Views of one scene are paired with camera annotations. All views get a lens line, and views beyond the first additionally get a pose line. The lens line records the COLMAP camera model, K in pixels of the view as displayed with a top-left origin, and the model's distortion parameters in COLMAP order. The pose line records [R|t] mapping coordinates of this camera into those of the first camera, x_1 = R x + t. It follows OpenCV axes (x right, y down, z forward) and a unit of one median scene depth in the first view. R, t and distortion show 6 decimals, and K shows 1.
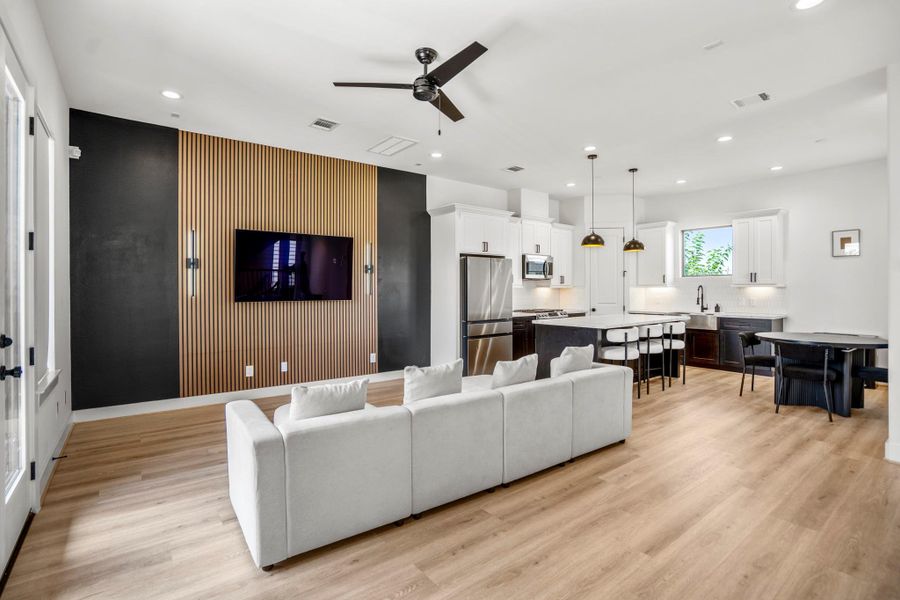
lens RADIAL K [[420.5, 0, 444.8], [0, 420.5, 293.5], [0, 0, 1]] dist [-0.050361, 0.011607]
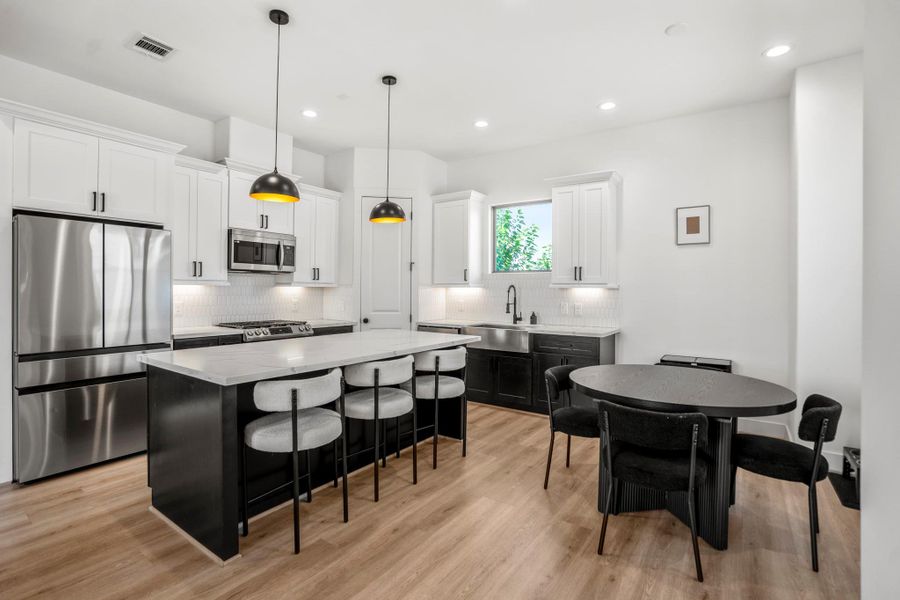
lens RADIAL K [[428.5, 0, 445.4], [0, 428.5, 294.5], [0, 0, 1]] dist [-0.079099, 0.036356]
pose [[0.953131, 0.006113, 0.302496, 0.342049], [-0.005944, 0.999981, -0.001481, -0.002391], [-0.302500, -0.000387, 0.953149, 0.410056]]
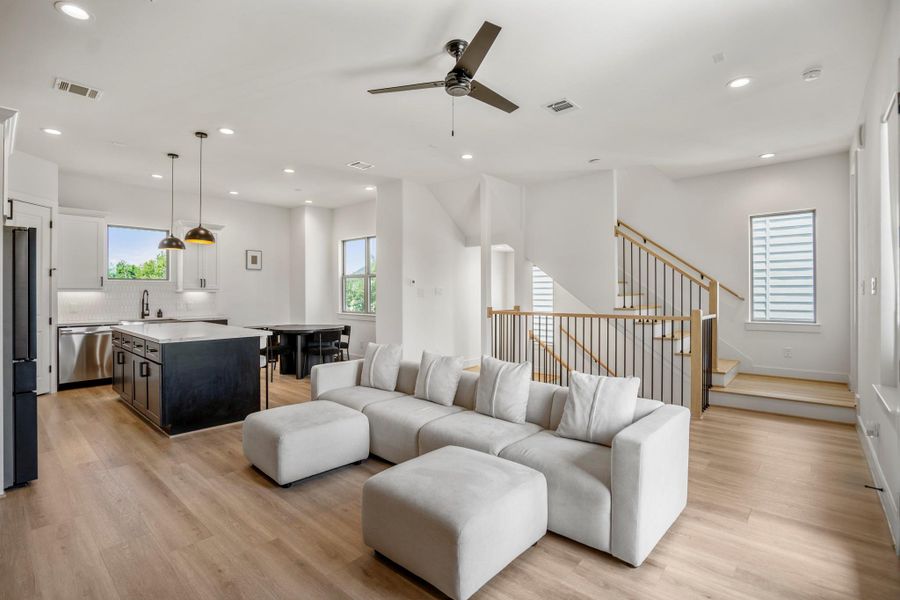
lens RADIAL K [[428.5, 0, 445.4], [0, 428.5, 294.5], [0, 0, 1]] dist [-0.079099, 0.036356]
pose [[-0.191371, -0.002146, 0.981516, -0.476455], [0.008608, 0.999955, 0.003865, -0.007788], [-0.981480, 0.009189, -0.191344, 0.590086]]
